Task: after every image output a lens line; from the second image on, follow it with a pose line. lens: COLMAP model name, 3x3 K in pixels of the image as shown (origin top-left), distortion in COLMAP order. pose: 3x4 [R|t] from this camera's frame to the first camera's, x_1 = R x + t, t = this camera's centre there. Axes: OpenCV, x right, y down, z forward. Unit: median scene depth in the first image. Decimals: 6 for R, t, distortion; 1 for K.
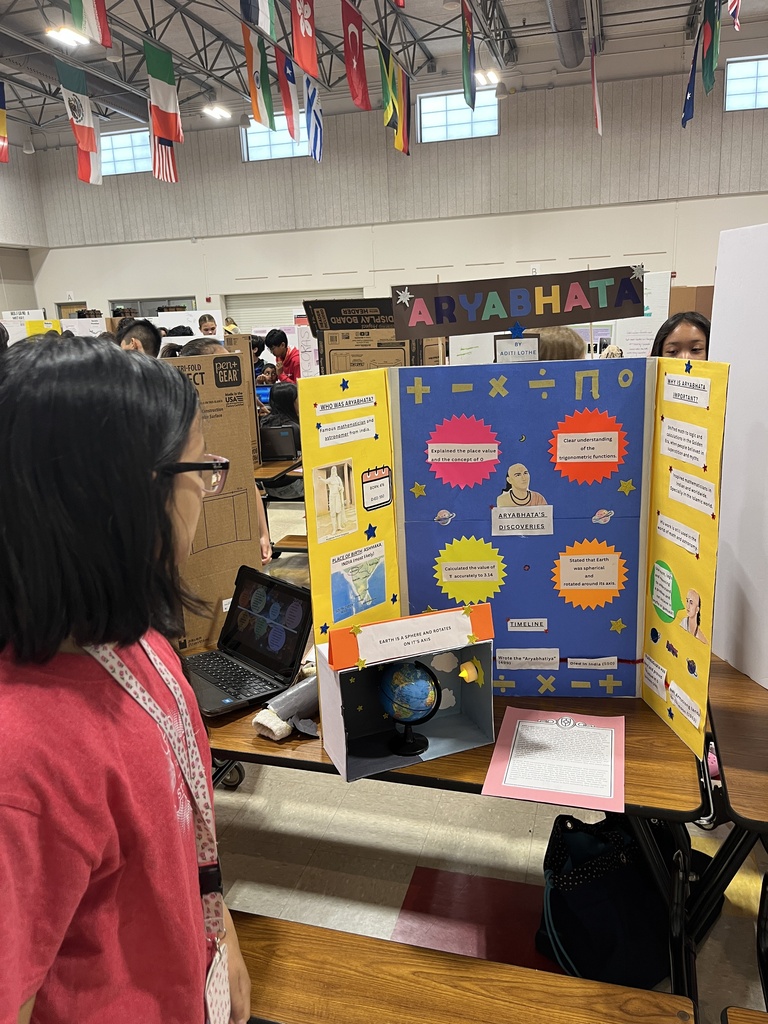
lens RADIAL K [[793.1, 0, 384.3], [0, 793.1, 516.5], [0, 0, 1]] dist [0.032940, -0.051505]
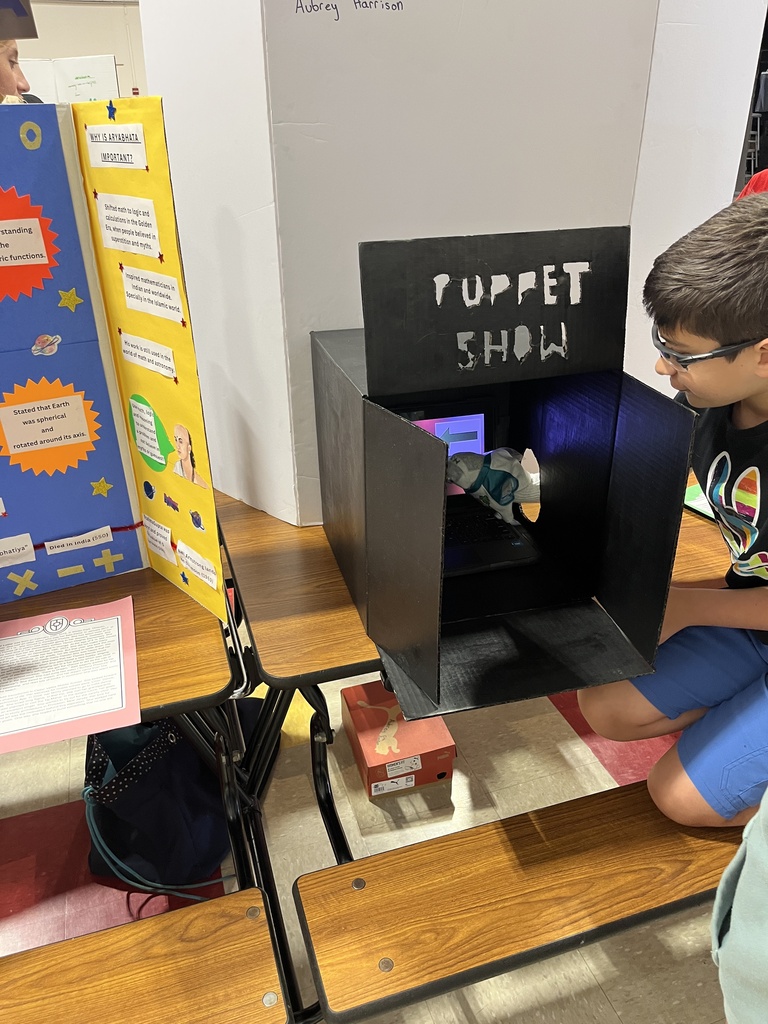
lens RADIAL K [[793.1, 0, 381.3], [0, 793.1, 514.2], [0, 0, 1]] dist [0.032940, -0.051505]
pose [[0.828687, -0.220311, 0.514530, 0.123770], [0.125309, 0.968967, 0.213074, 0.033905], [-0.545505, -0.112097, 0.830577, 0.219304]]
